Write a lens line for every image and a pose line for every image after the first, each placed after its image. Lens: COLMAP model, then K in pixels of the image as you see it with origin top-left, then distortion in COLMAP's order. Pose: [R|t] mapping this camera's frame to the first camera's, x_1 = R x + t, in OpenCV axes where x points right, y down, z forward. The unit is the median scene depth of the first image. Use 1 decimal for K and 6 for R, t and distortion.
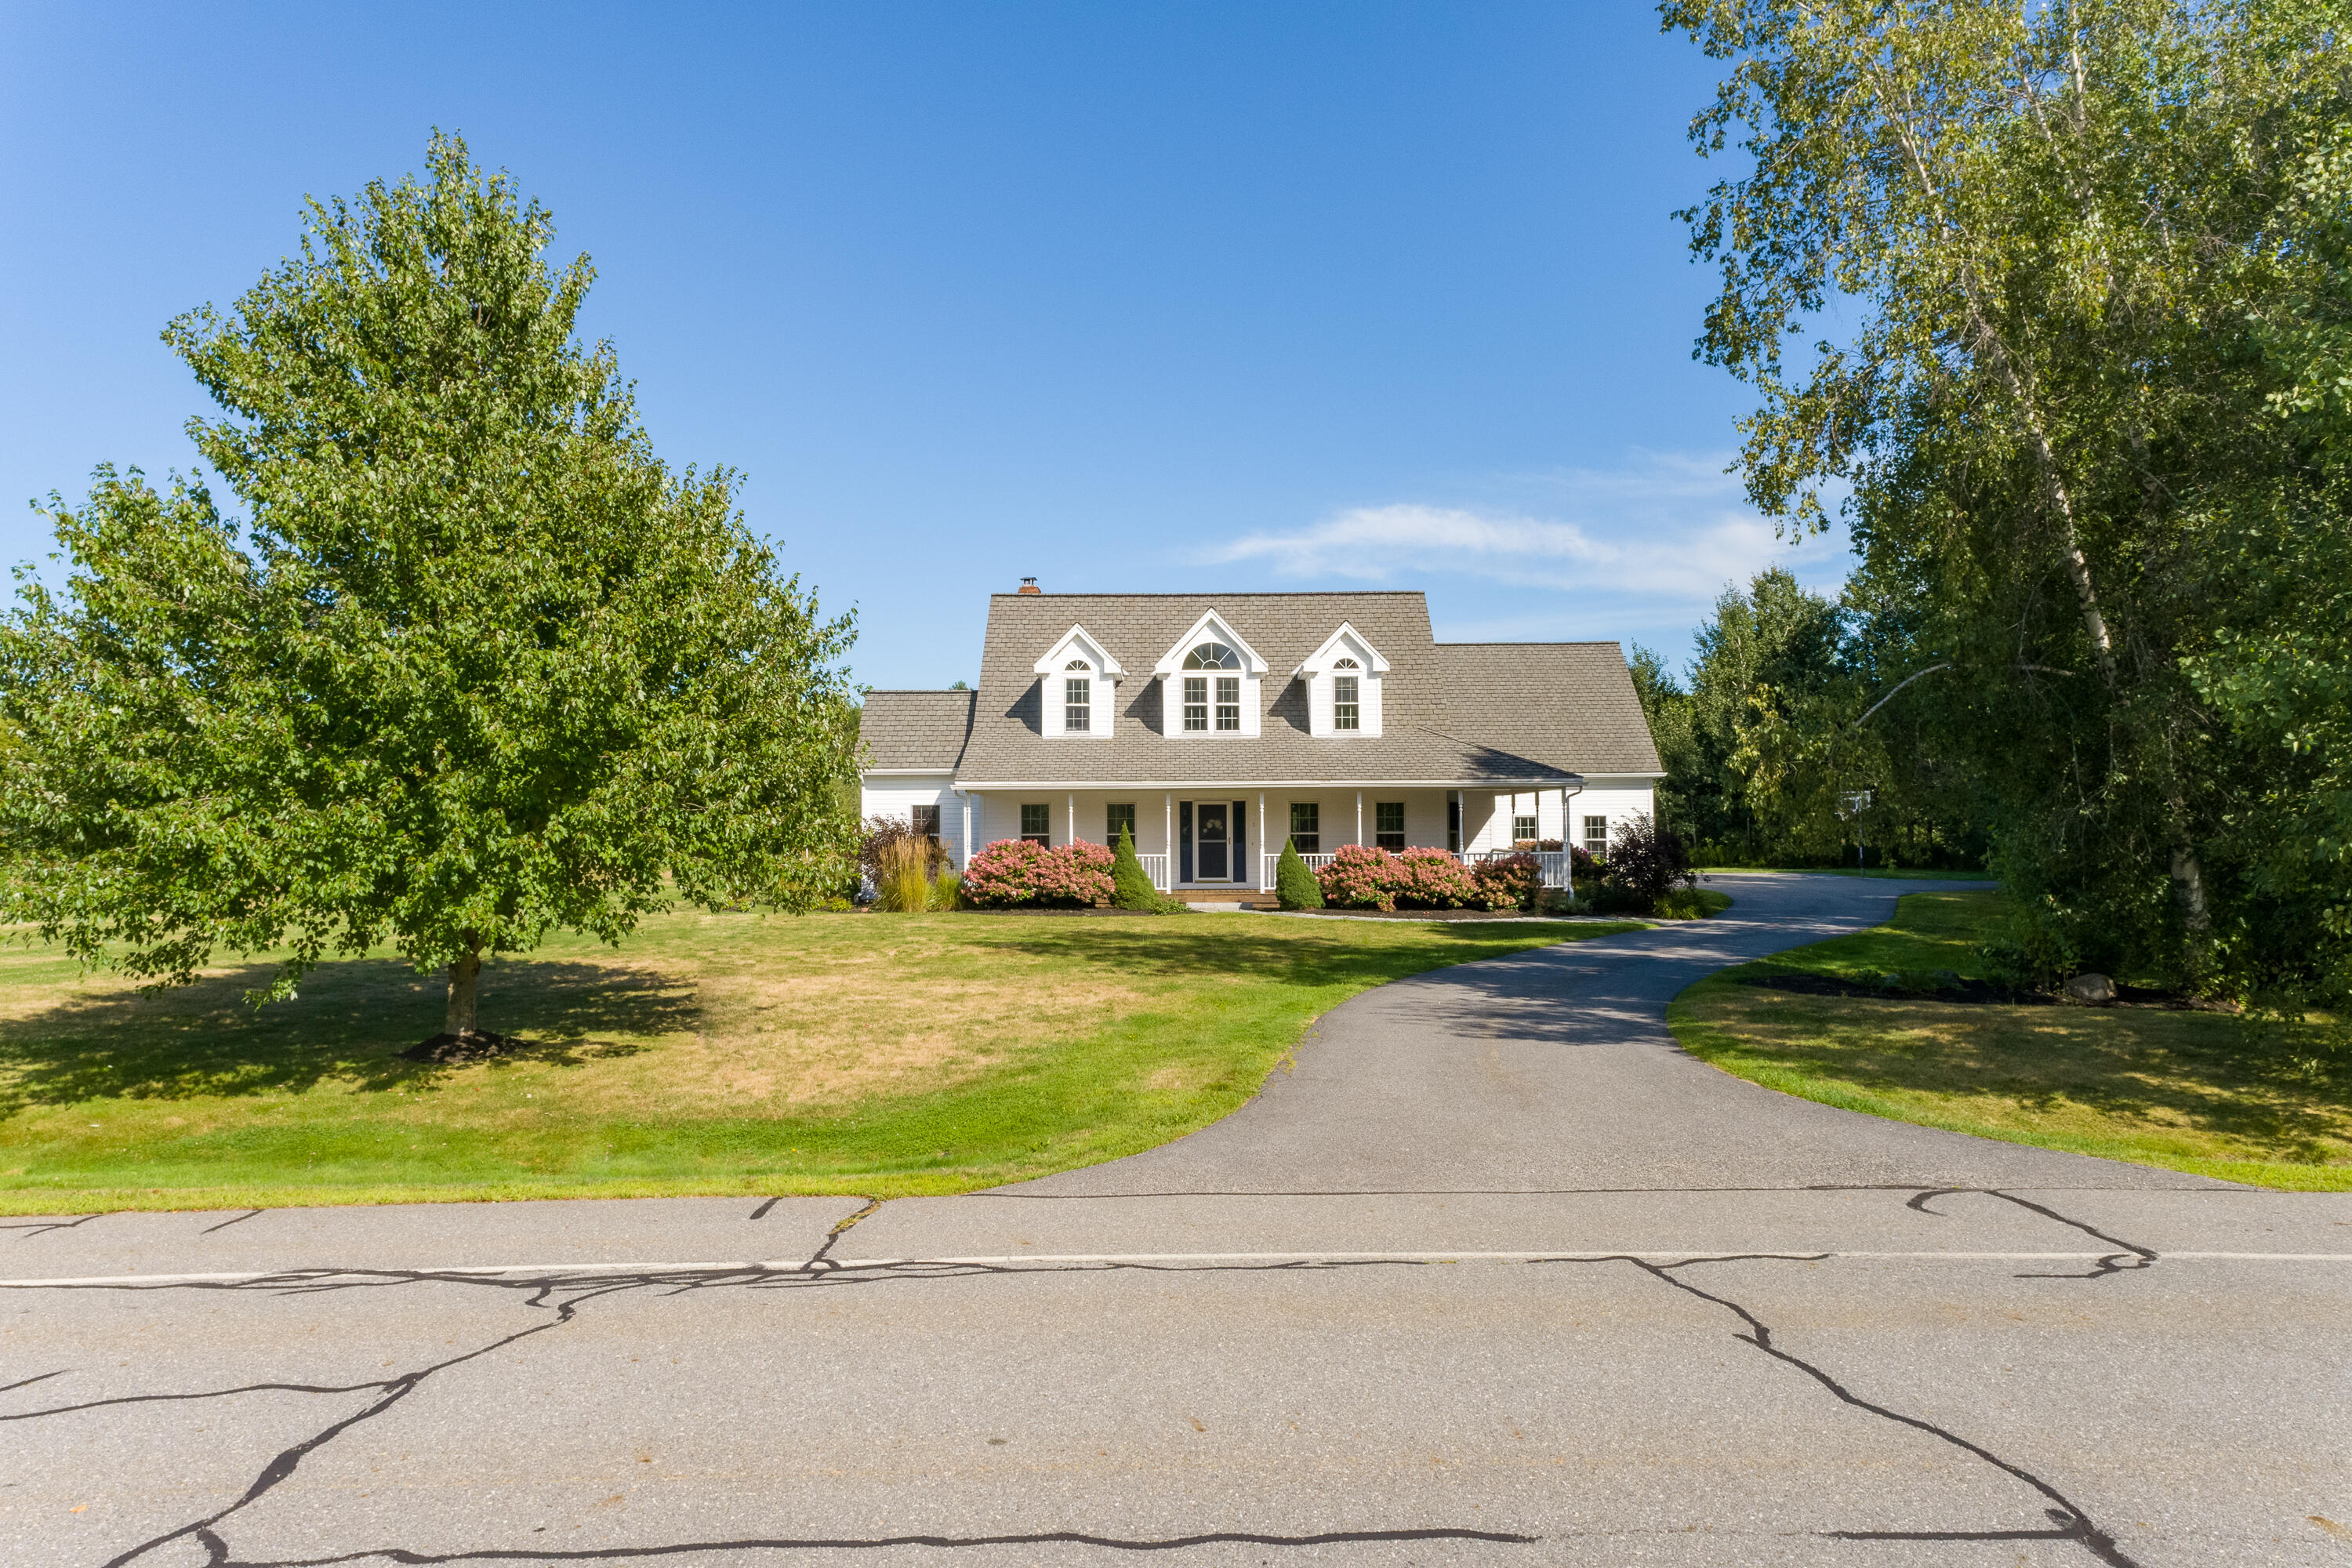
lens RADIAL K [[1544.8, 0, 1176.0], [0, 1544.8, 784.0], [0, 0, 1]] dist [0.021999, 0.002464]
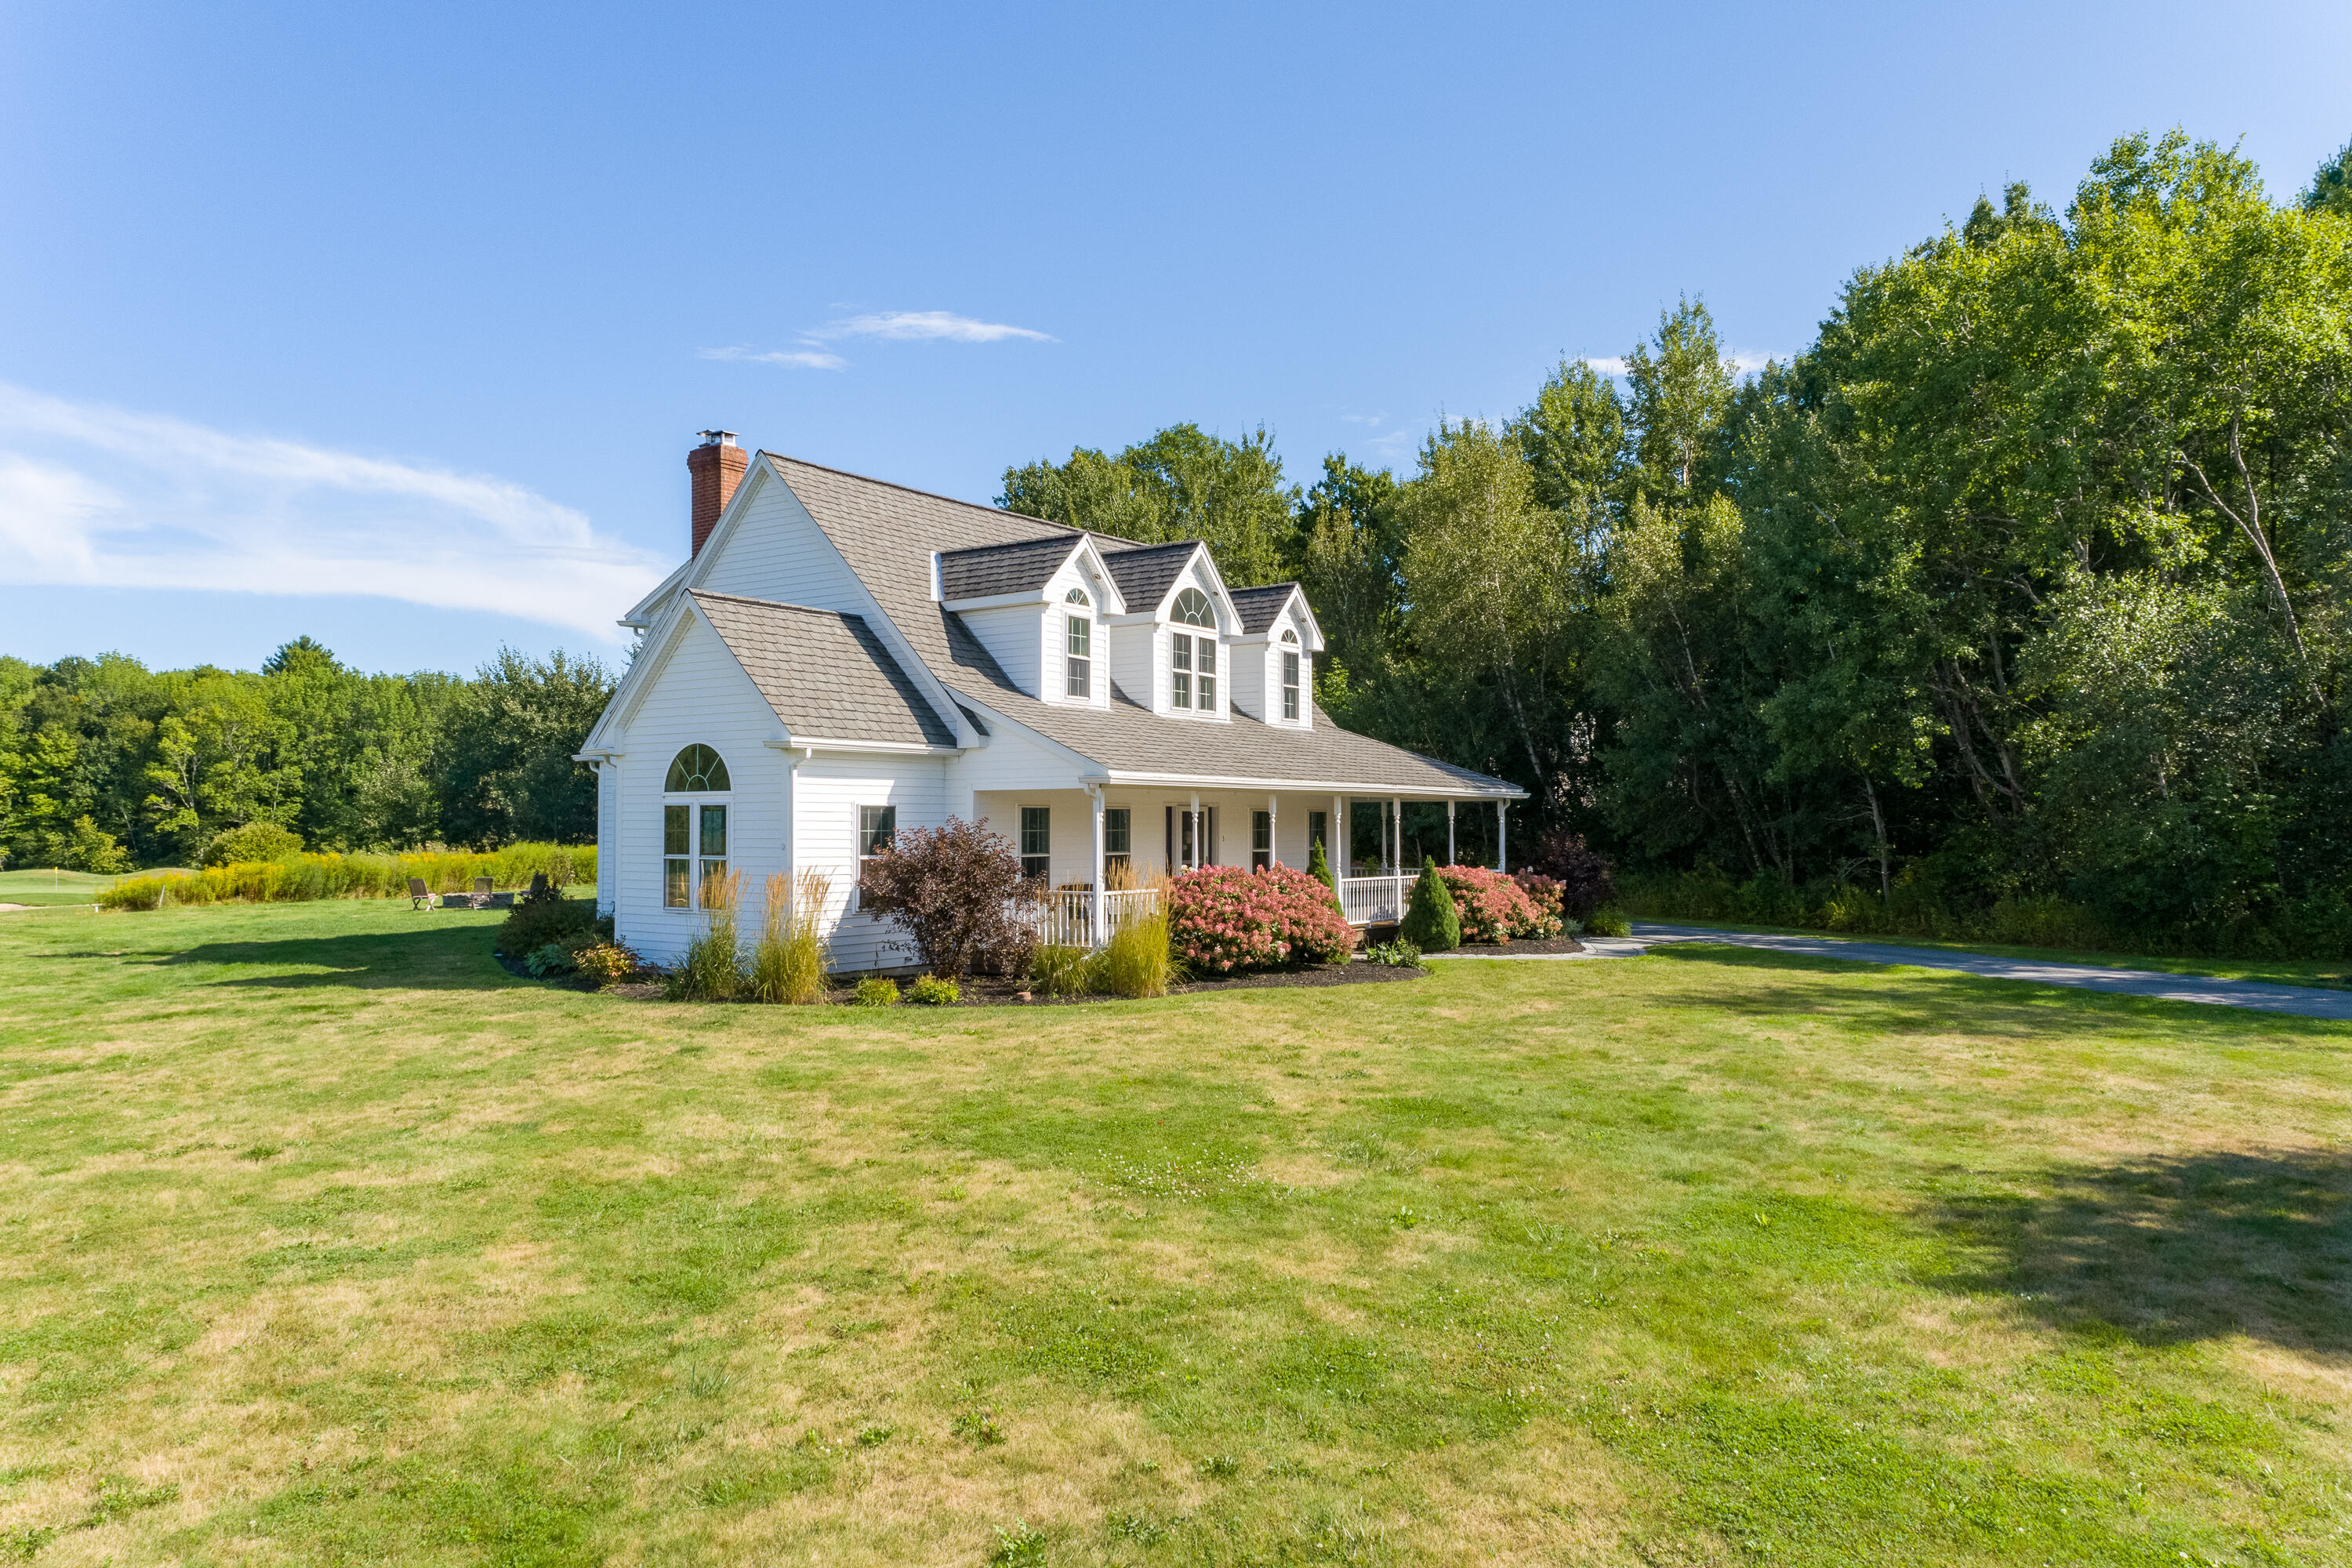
lens RADIAL K [[1544.8, 0, 1176.0], [0, 1544.8, 784.0], [0, 0, 1]] dist [0.021999, 0.002464]
pose [[0.577717, 0.025916, 0.815826, -0.573675], [-0.028341, 0.999530, -0.011682, 0.009219], [-0.815745, -0.016373, 0.578180, 0.586412]]
